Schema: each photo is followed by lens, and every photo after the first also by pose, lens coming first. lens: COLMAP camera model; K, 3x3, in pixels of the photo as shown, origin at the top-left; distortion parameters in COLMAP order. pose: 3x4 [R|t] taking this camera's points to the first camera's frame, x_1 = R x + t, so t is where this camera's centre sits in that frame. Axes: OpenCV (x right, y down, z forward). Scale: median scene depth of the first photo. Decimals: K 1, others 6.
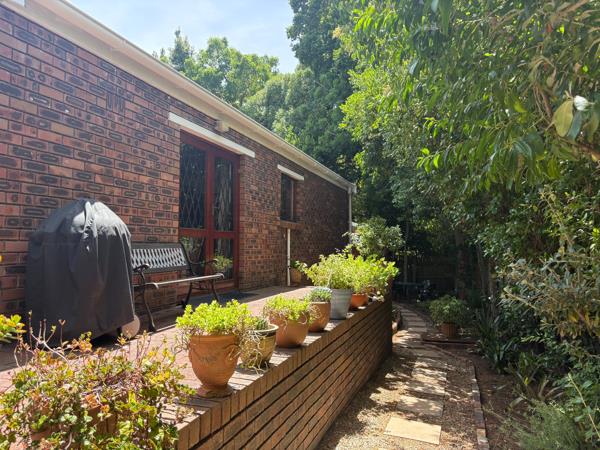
lens RADIAL K [[454.2, 0, 300.0], [0, 454.2, 225.0], [0, 0, 1]] dist [0.002772, -0.000086]
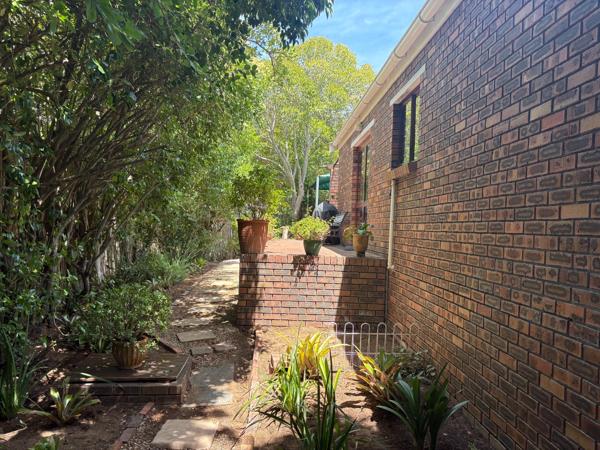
lens RADIAL K [[454.2, 0, 300.0], [0, 454.2, 225.0], [0, 0, 1]] dist [0.002772, -0.000086]
pose [[-0.927056, -0.056159, -0.370694, 0.285892], [-0.038395, 0.997740, -0.055135, 0.092919], [0.372953, -0.036881, -0.927117, 1.254476]]
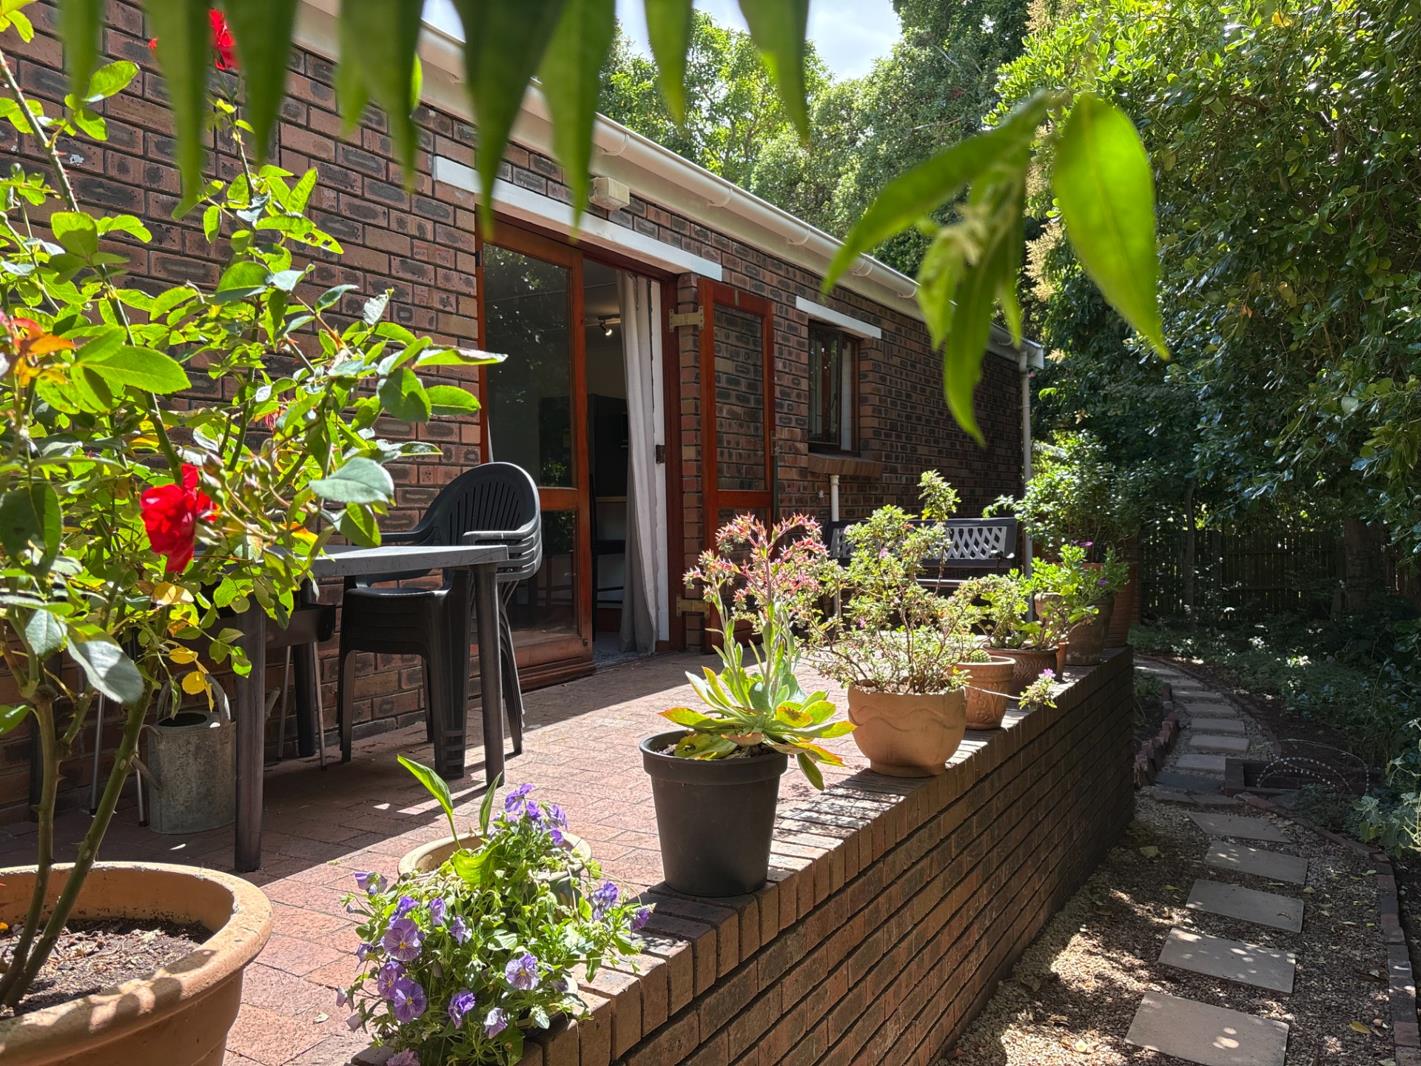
lens RADIAL K [[1140.0, 0, 710.5], [0, 1140.0, 533.0], [0, 0, 1]] dist [0.011350, 0.003180]
pose [[0.982843, -0.048186, -0.178036, 0.046798], [0.057603, 0.997180, 0.048103, 0.006453], [0.175216, -0.057533, 0.982848, 0.129261]]
